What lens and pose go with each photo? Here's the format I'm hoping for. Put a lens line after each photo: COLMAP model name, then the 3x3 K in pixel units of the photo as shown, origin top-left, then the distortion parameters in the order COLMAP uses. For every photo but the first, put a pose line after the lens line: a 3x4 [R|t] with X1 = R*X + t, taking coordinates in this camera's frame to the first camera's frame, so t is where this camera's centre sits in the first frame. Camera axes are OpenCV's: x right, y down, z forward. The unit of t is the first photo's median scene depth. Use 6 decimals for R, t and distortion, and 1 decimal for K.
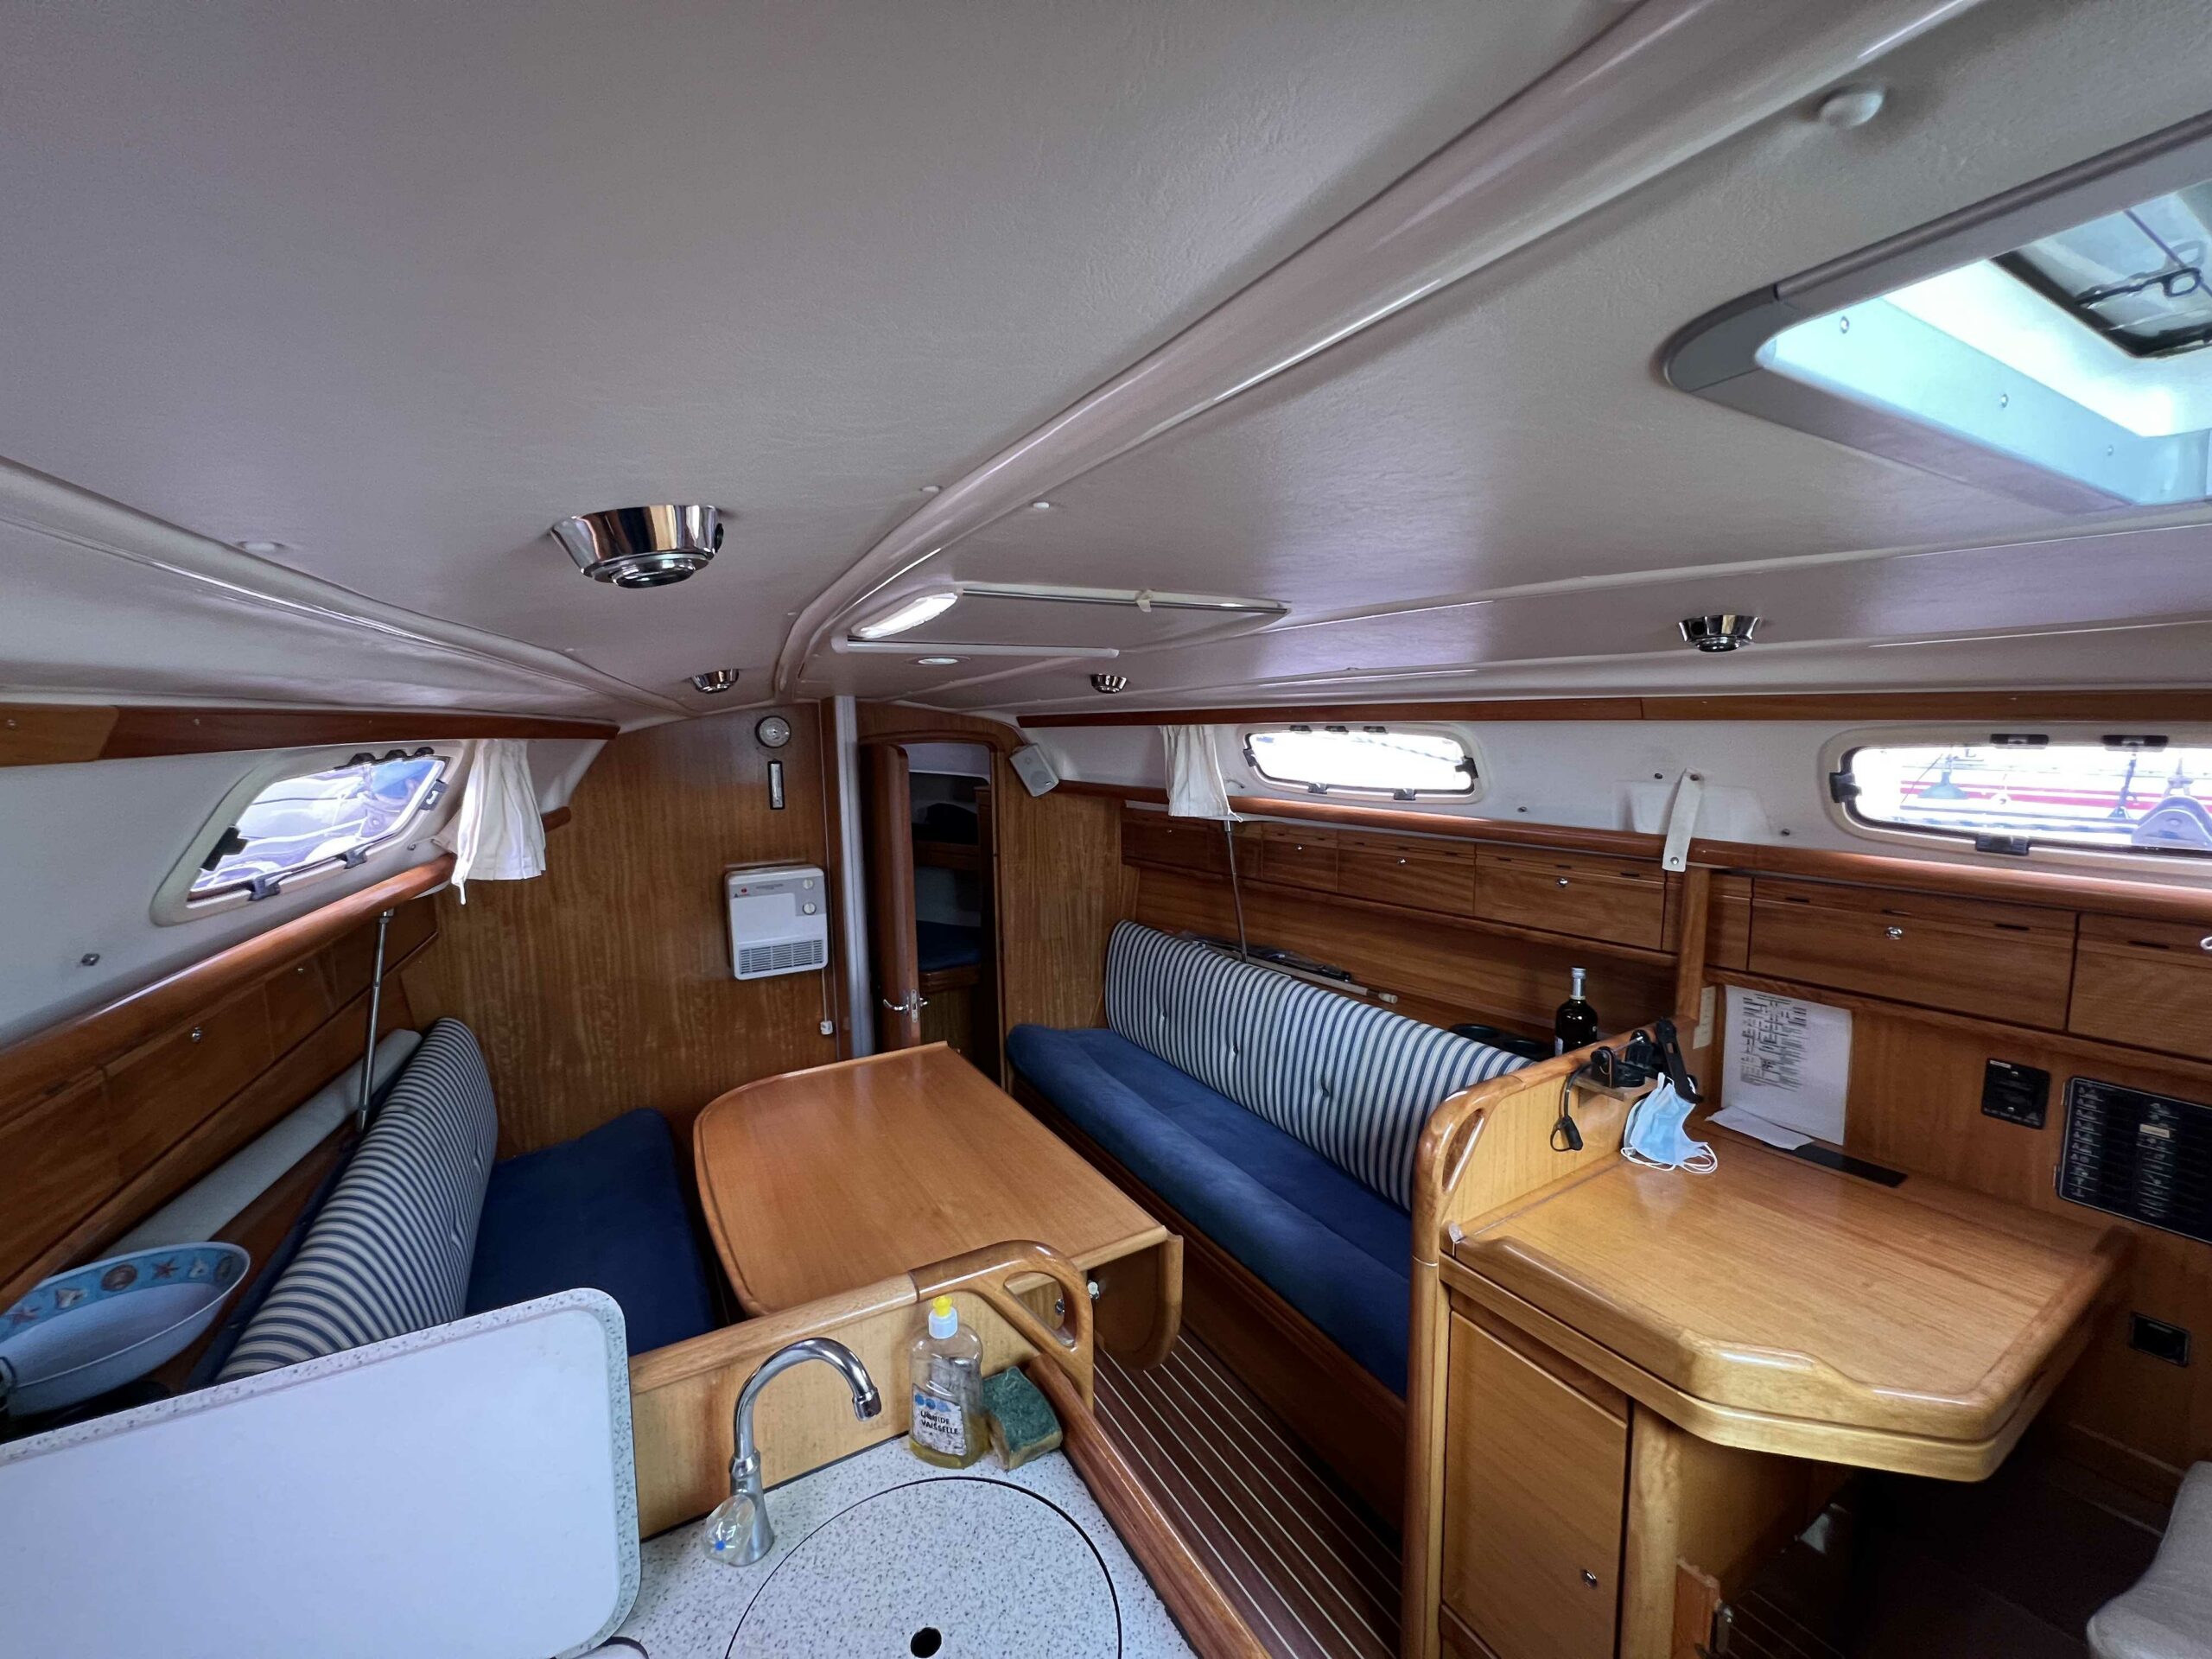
lens RADIAL K [[880.7, 0, 1106.0], [0, 880.7, 829.5], [0, 0, 1]] dist [0.000836, 0.000192]
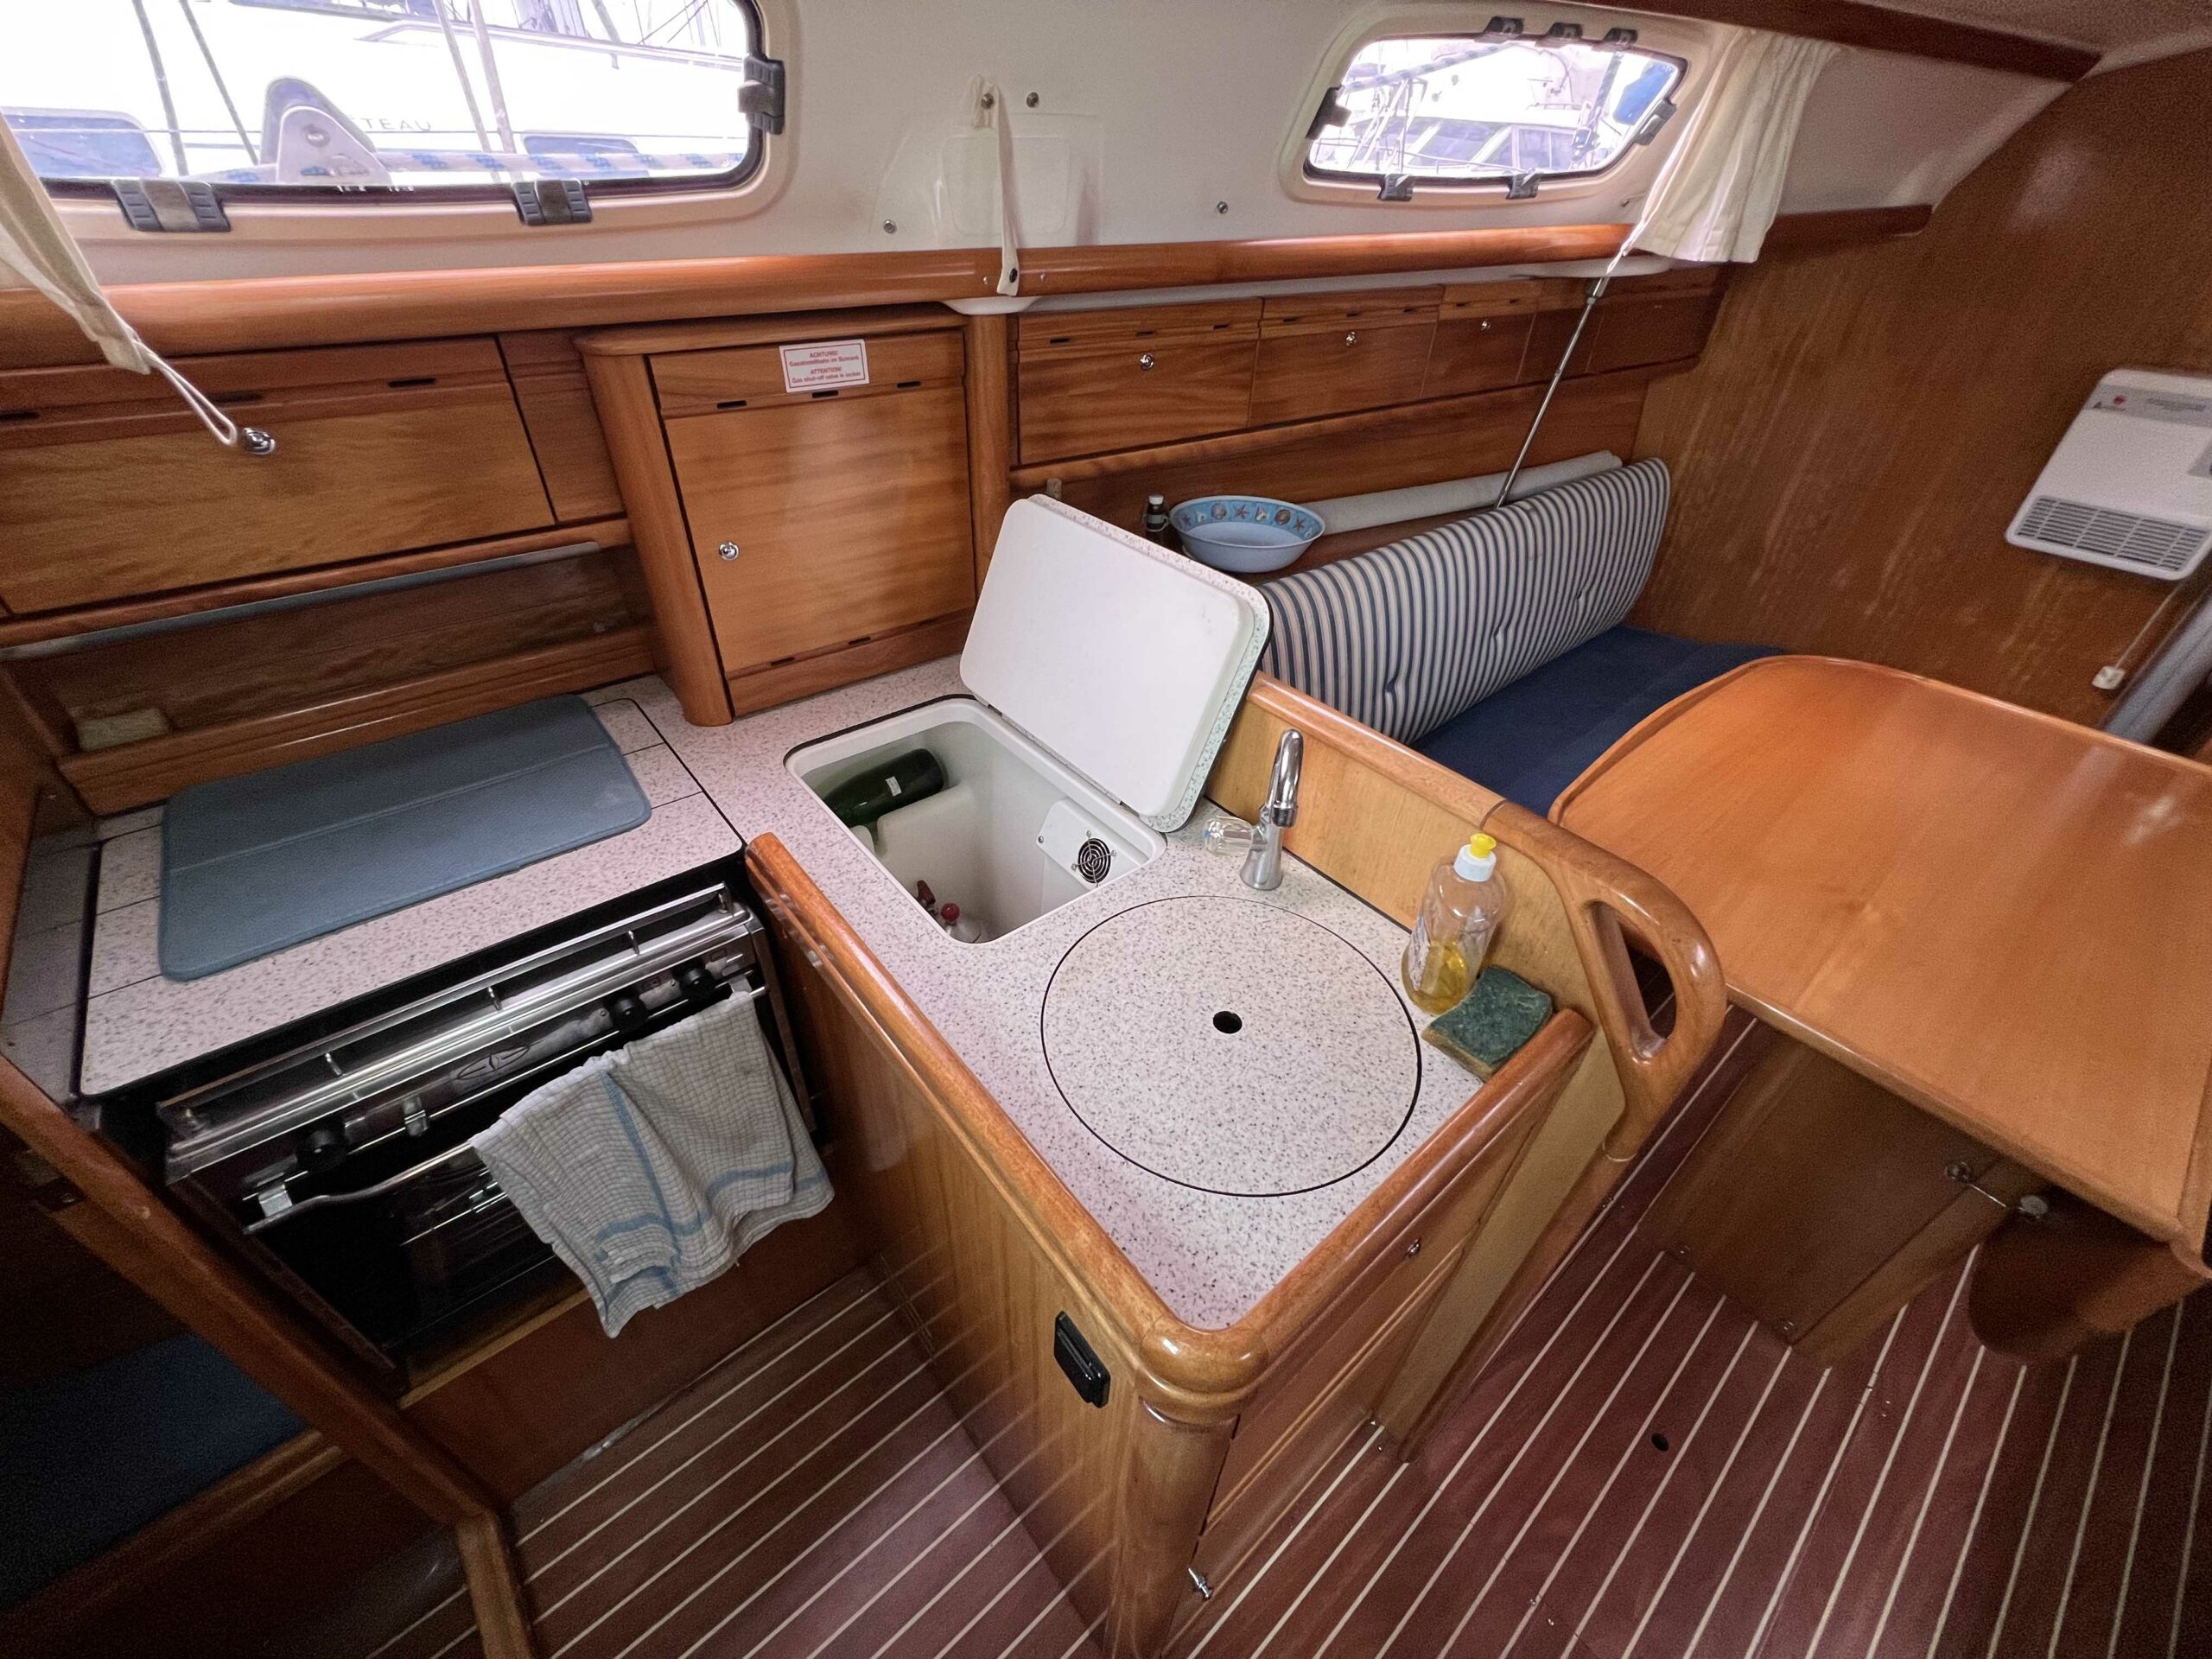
lens RADIAL K [[883.7, 0, 1106.0], [0, 883.7, 829.5], [0, 0, 1]] dist [-0.000876, -0.000347]
pose [[0.167296, 0.612033, -0.772935, 0.221475], [-0.140590, 0.790781, 0.595734, 0.068348], [0.975831, 0.009003, 0.218340, 0.314428]]
